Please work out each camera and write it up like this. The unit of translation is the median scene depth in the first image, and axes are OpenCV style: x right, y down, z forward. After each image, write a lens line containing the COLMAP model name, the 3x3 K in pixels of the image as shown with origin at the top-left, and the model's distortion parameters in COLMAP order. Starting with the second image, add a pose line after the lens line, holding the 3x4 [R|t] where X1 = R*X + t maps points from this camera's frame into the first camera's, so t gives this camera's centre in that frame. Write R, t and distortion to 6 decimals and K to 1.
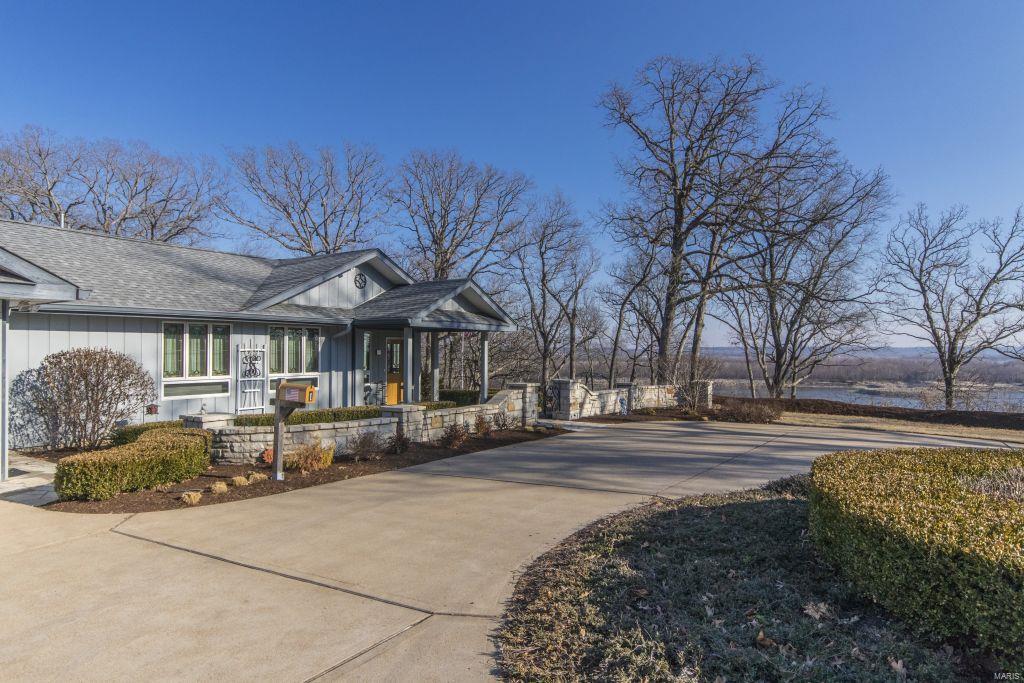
lens RADIAL K [[622.0, 0, 500.1], [0, 622.0, 342.1], [0, 0, 1]] dist [-0.000041, -0.000103]
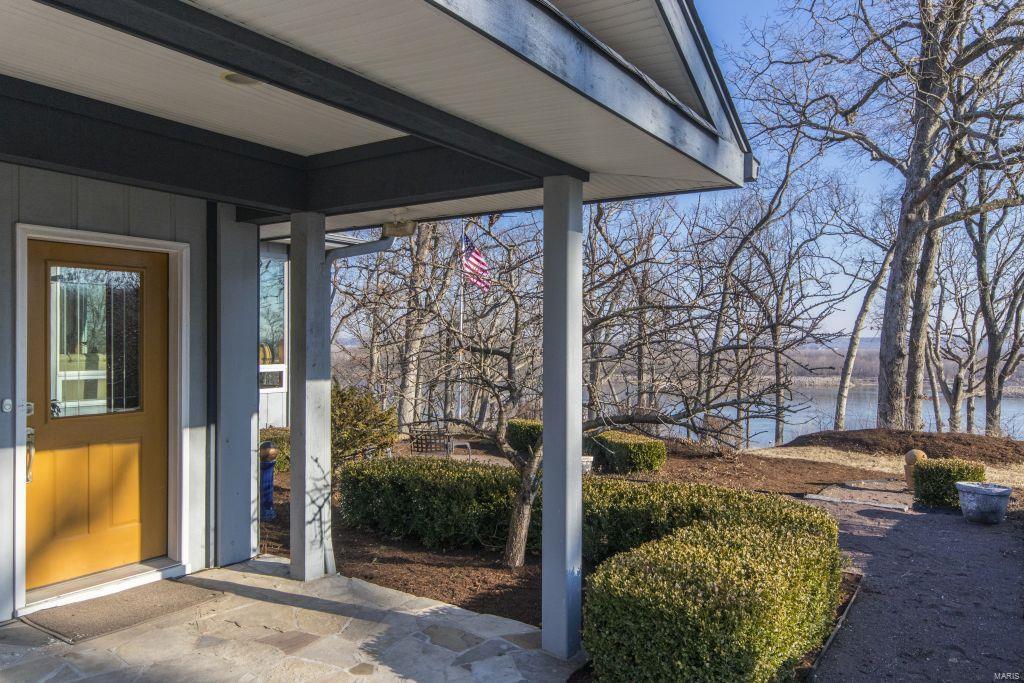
lens RADIAL K [[724.7, 0, 512.0], [0, 724.7, 341.5], [0, 0, 1]] dist [0.002255, 0.001809]
pose [[1.000000, 0.000112, 0.000075, -0.045658], [-0.000113, 0.999914, 0.013078, 0.025796], [-0.000073, -0.013078, 0.999914, 0.873033]]
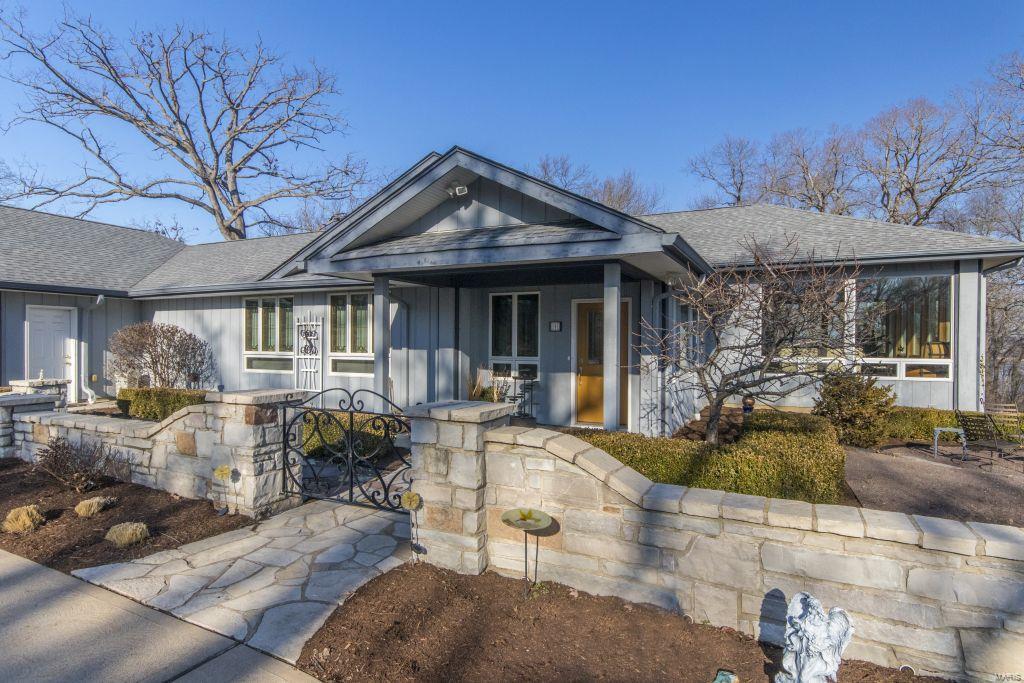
lens RADIAL K [[551.7, 0, 507.8], [0, 551.7, 341.9], [0, 0, 1]] dist [0.005285, 0.001618]
pose [[0.131872, -0.000126, -0.991267, 0.331057], [0.006584, 0.999978, 0.000749, 0.032990], [0.991245, -0.006625, 0.131870, 0.972344]]
